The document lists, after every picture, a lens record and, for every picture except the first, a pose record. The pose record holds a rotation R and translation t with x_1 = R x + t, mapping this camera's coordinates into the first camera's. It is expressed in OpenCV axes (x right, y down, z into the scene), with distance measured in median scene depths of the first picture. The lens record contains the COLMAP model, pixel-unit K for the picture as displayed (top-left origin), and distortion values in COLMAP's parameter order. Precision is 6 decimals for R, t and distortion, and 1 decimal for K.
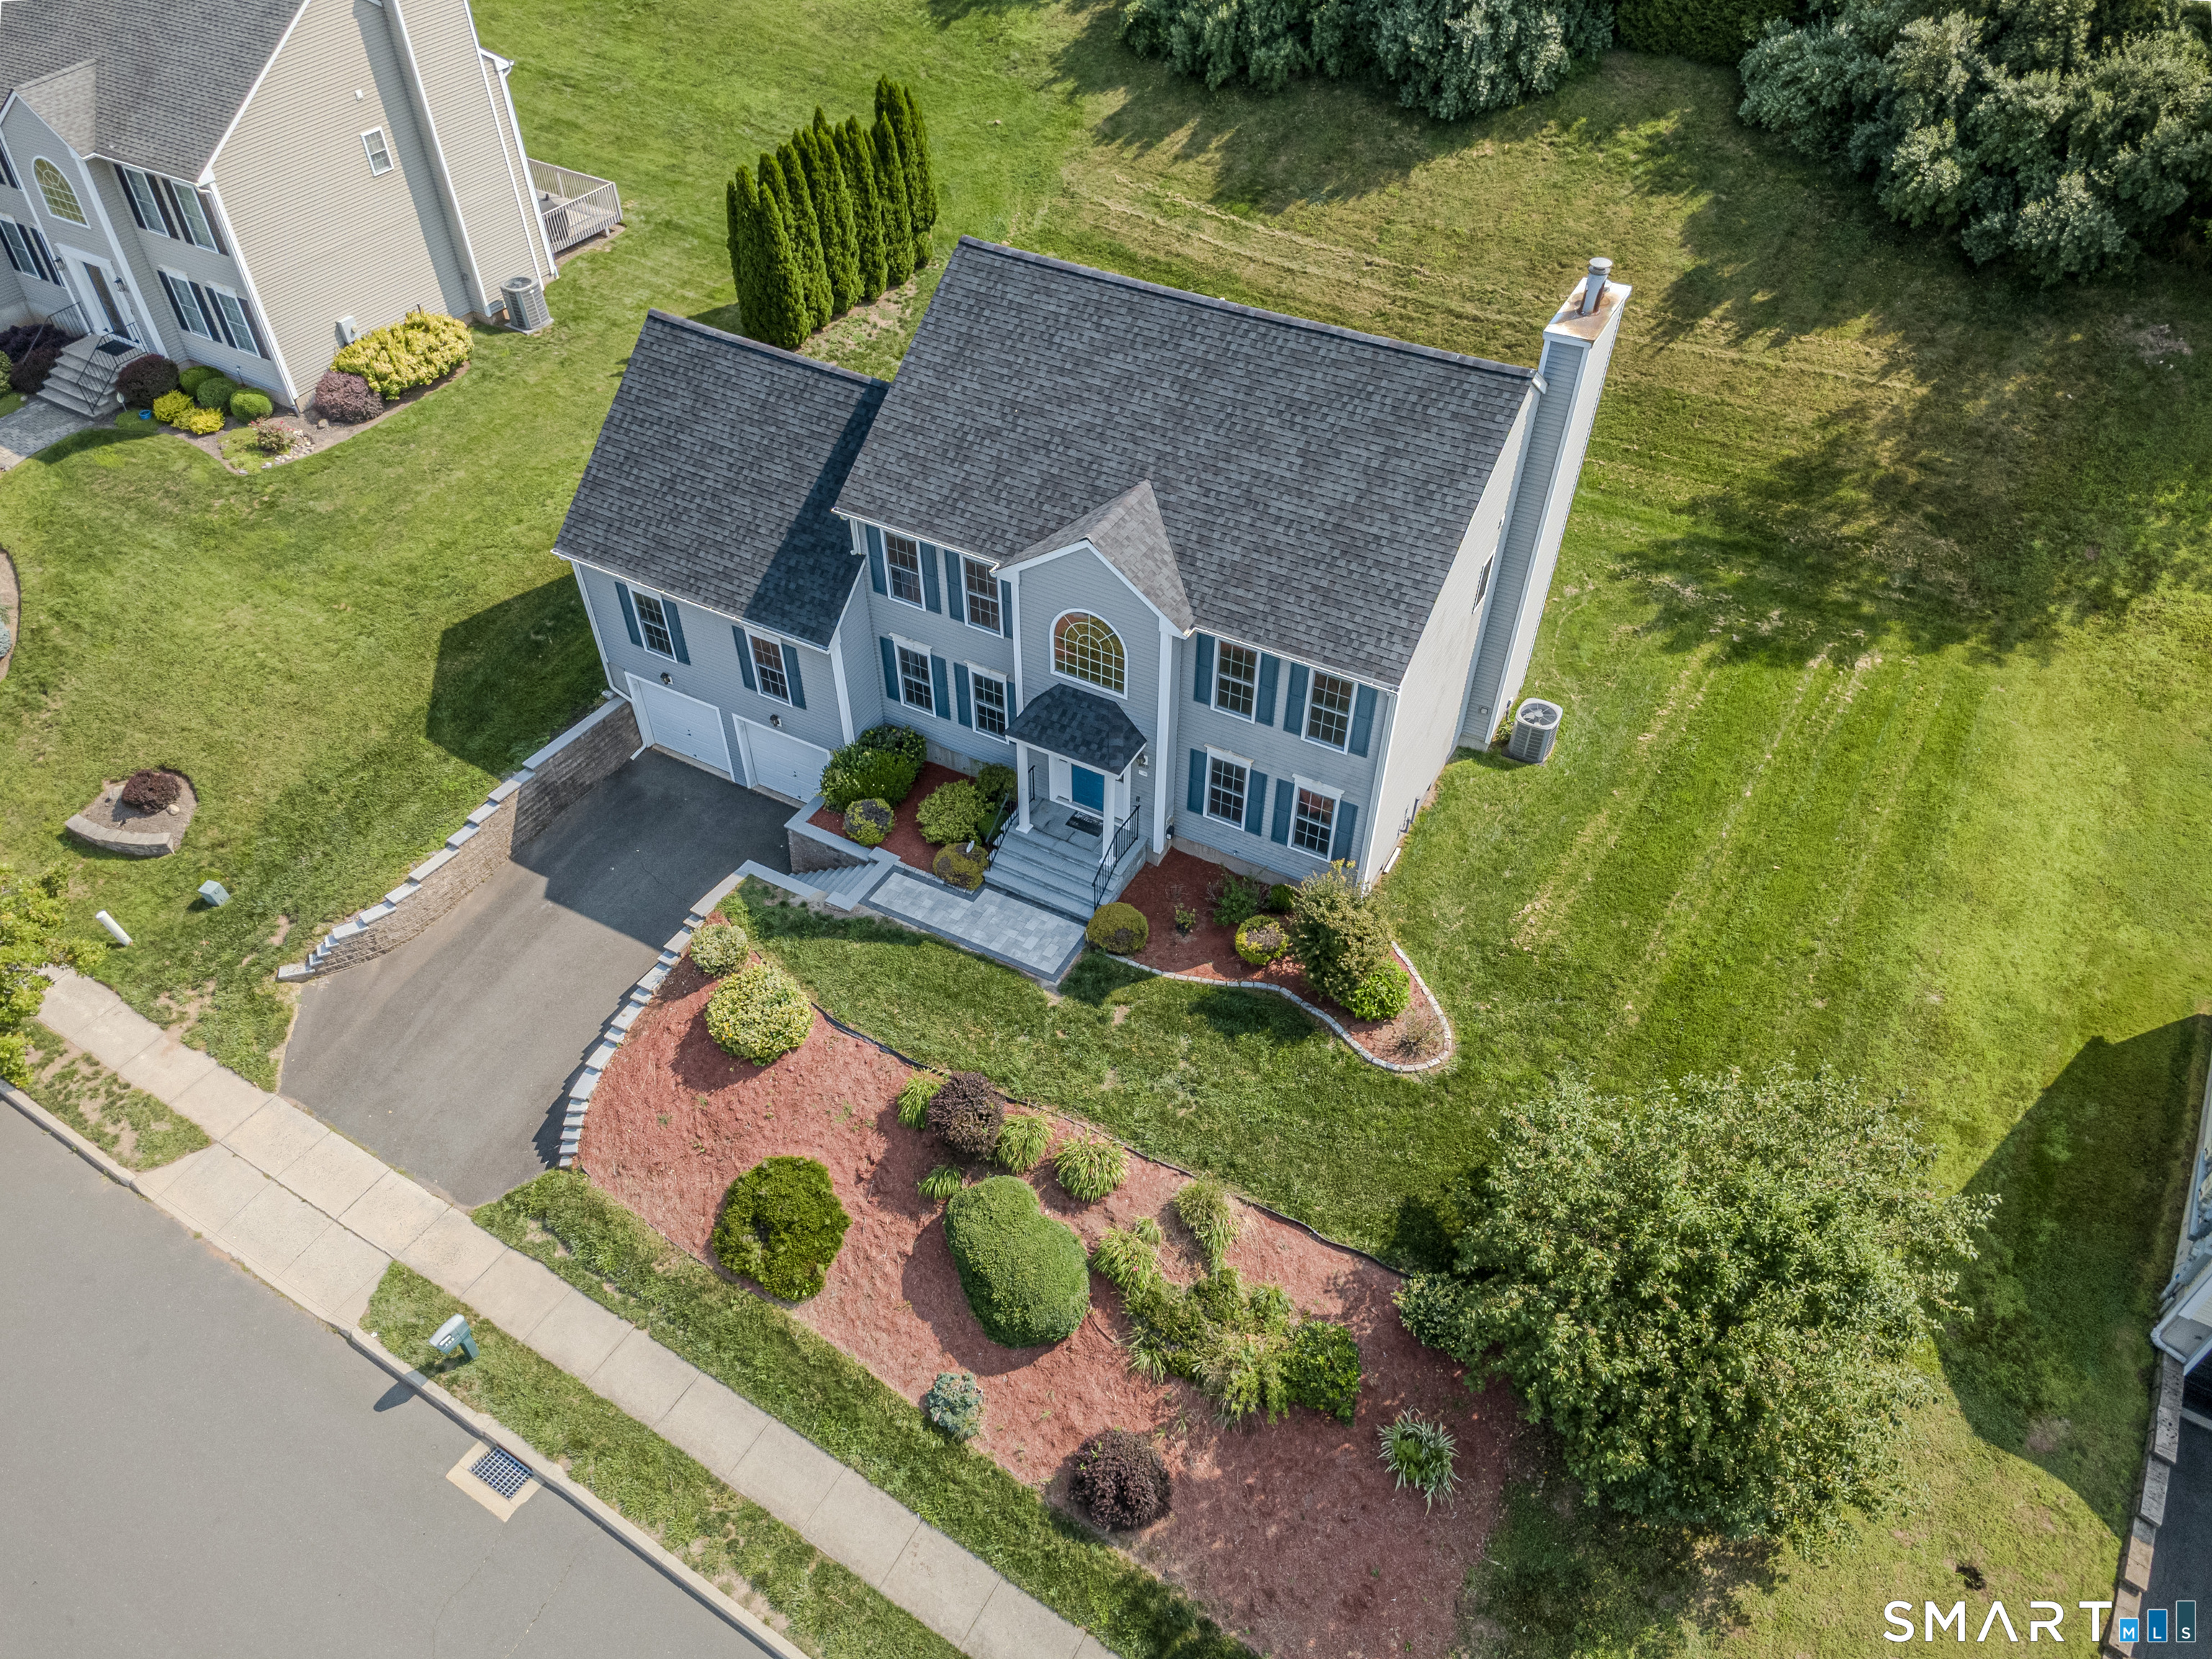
lens RADIAL K [[1472.9, 0, 1106.6], [0, 1472.9, 851.8], [0, 0, 1]] dist [0.203880, -0.196336]
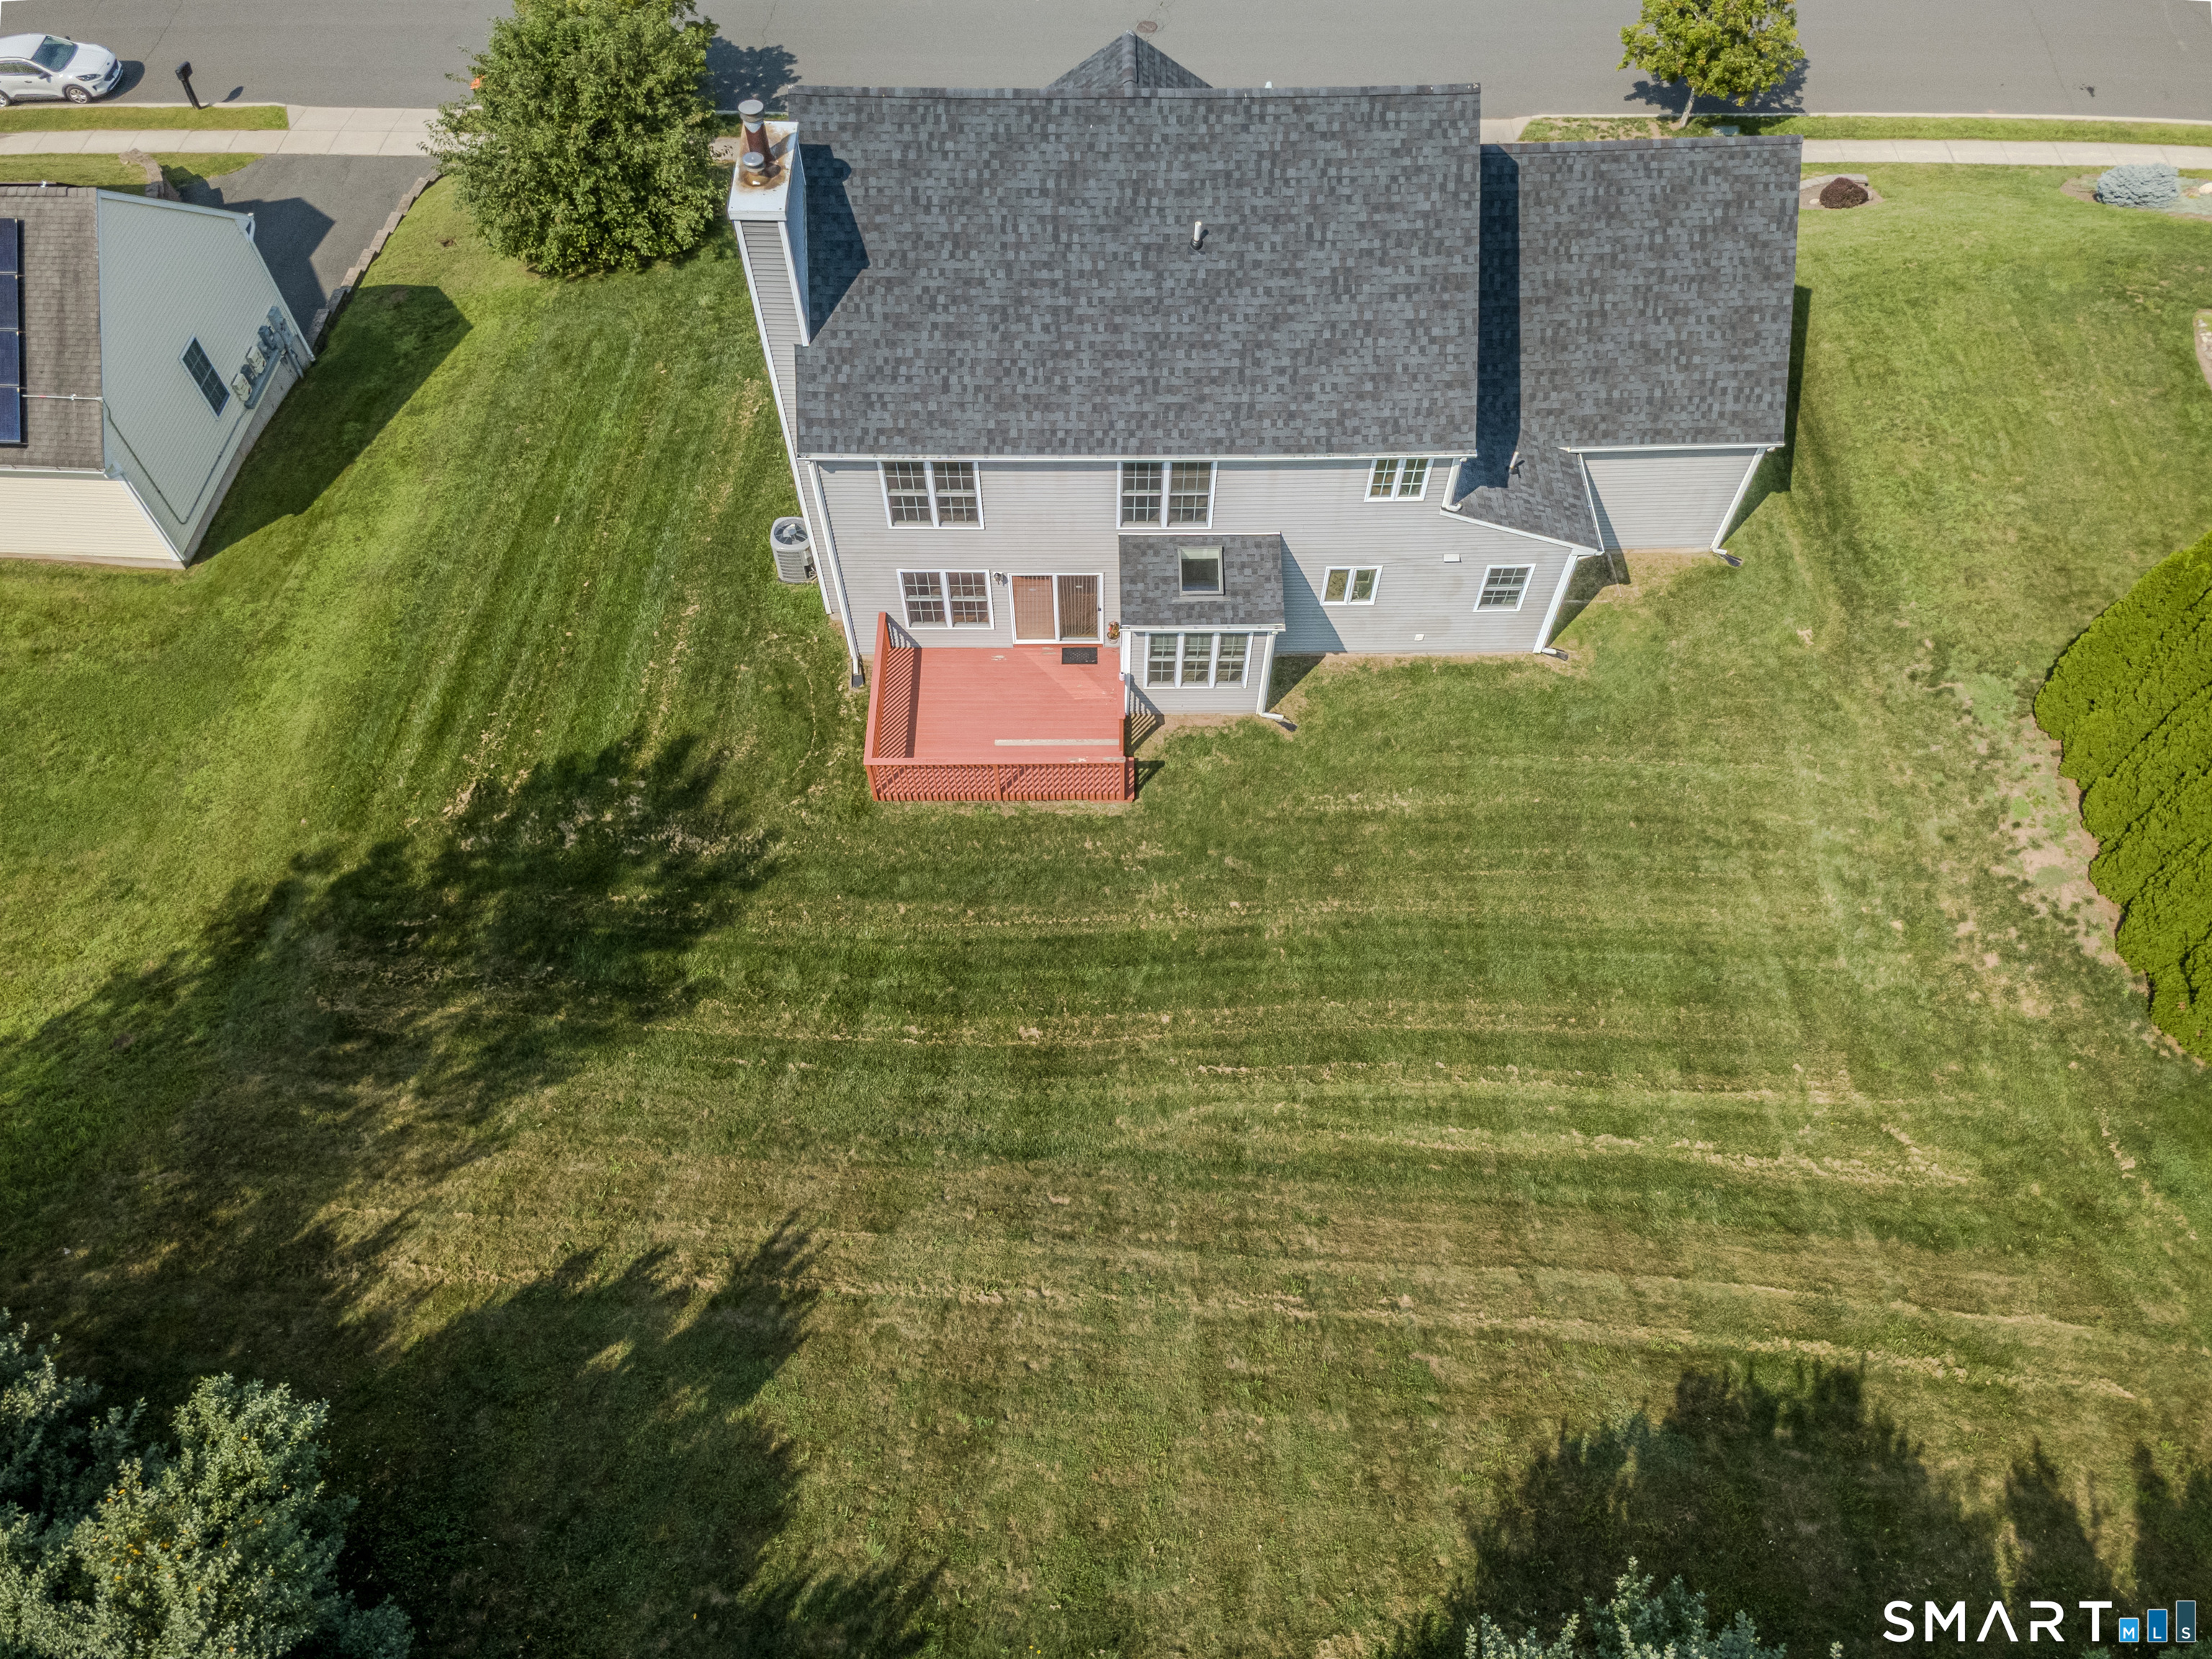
lens RADIAL K [[1472.9, 0, 1106.6], [0, 1472.9, 851.8], [0, 0, 1]] dist [0.203880, -0.196336]
pose [[-0.873973, 0.403015, -0.271571, 0.516307], [-0.345669, -0.122735, 0.930295, -1.233492], [0.341592, 0.906926, 0.246577, 1.144224]]
